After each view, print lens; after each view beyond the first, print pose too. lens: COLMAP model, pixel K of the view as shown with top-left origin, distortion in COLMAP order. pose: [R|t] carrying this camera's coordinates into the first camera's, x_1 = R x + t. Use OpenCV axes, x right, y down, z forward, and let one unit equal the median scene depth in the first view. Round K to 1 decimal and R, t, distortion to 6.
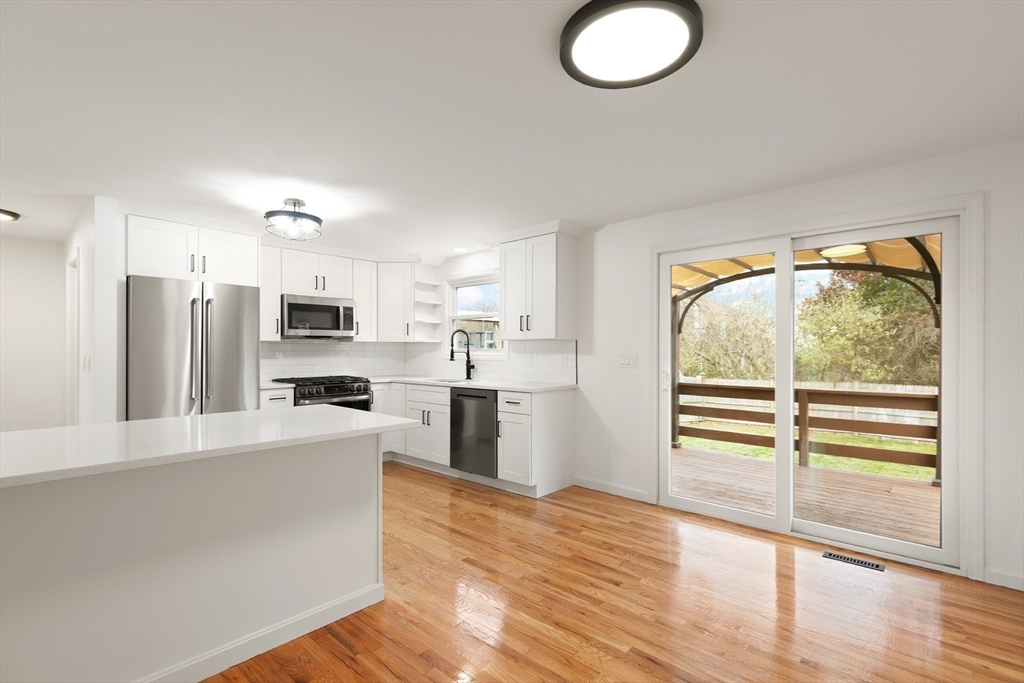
lens RADIAL K [[473.0, 0, 496.1], [0, 473.0, 349.9], [0, 0, 1]] dist [-0.001297, 0.000044]
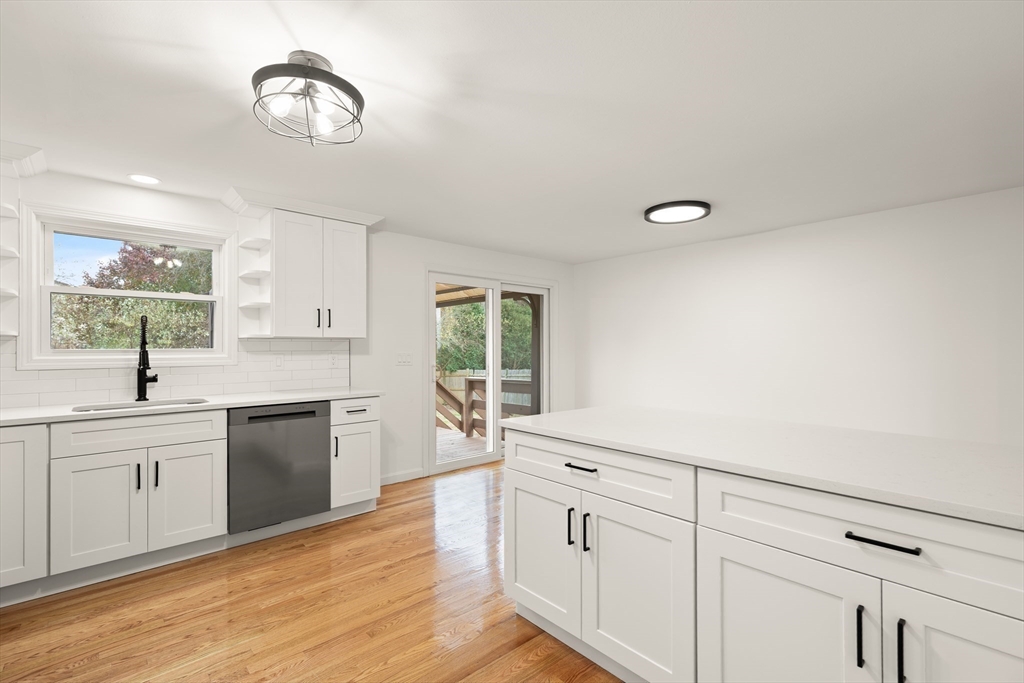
lens RADIAL K [[466.8, 0, 520.2], [0, 466.8, 347.0], [0, 0, 1]] dist [-0.002837, 0.000299]
pose [[0.056239, 0.001092, 0.998417, -0.658679], [0.003118, 0.999994, -0.001269, -0.002622], [-0.998412, 0.003185, 0.056235, 0.537298]]
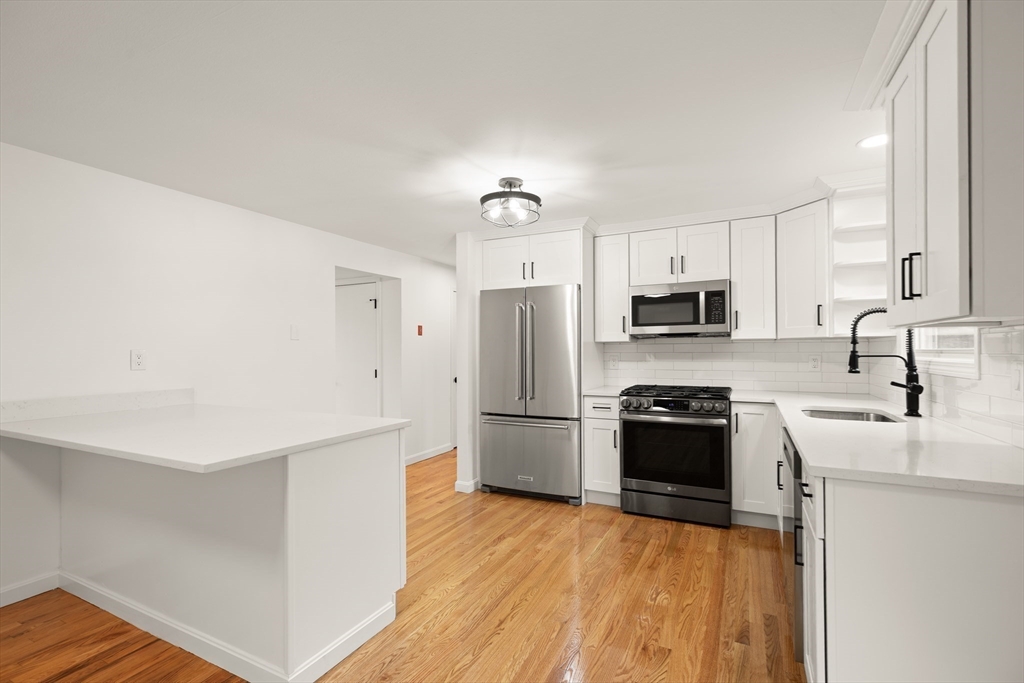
lens RADIAL K [[453.5, 0, 514.4], [0, 453.5, 347.9], [0, 0, 1]] dist [-0.000066, -0.000044]
pose [[0.299017, -0.008199, -0.954212, 0.261699], [0.006600, 0.999957, -0.006524, -0.003127], [0.954225, -0.004347, 0.299059, 0.546771]]
